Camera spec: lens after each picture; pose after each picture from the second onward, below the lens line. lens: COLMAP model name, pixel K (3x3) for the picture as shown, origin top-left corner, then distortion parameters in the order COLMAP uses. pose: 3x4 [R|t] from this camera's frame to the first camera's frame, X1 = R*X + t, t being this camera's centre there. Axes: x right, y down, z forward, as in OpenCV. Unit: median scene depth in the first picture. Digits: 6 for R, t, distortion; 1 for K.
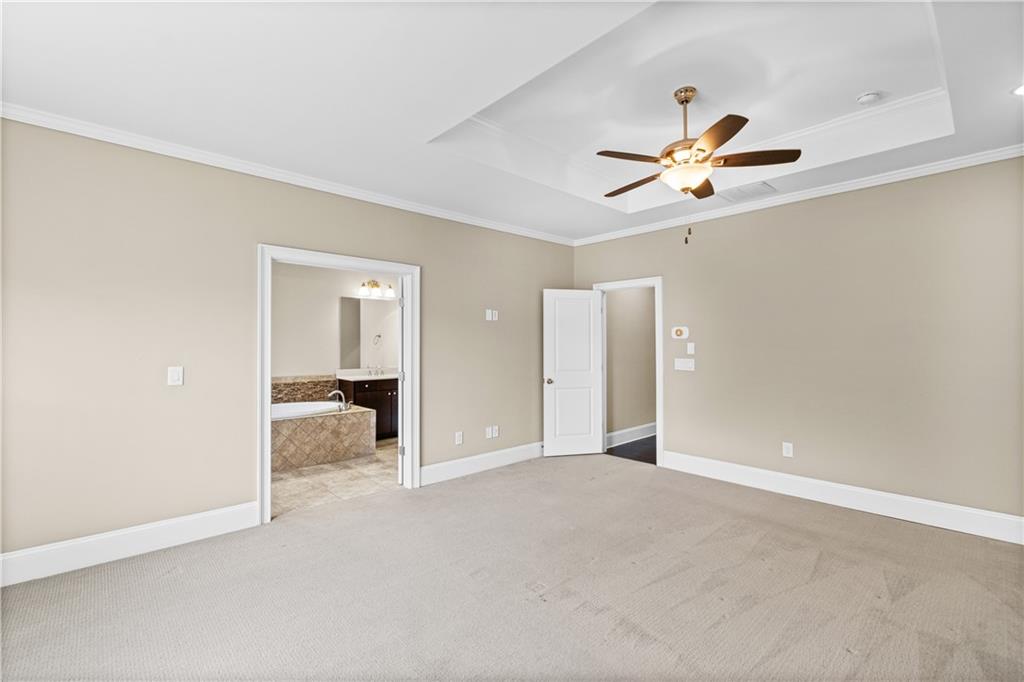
lens RADIAL K [[457.8, 0, 506.8], [0, 457.8, 329.8], [0, 0, 1]] dist [0.001361, -0.000258]
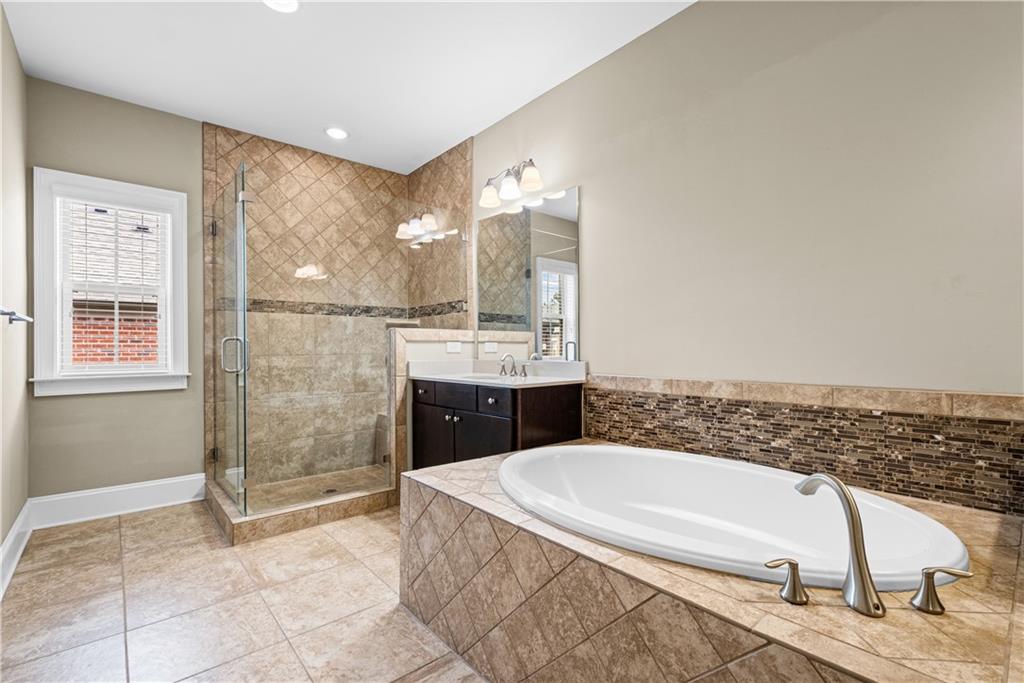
lens RADIAL K [[464.7, 0, 511.6], [0, 464.7, 350.8], [0, 0, 1]] dist [-0.000083, -0.000337]
pose [[-0.023620, 0.007390, -0.999694, -0.184277], [0.032344, 0.999455, 0.006624, 0.078443], [0.999198, -0.032177, -0.023846, 0.889311]]
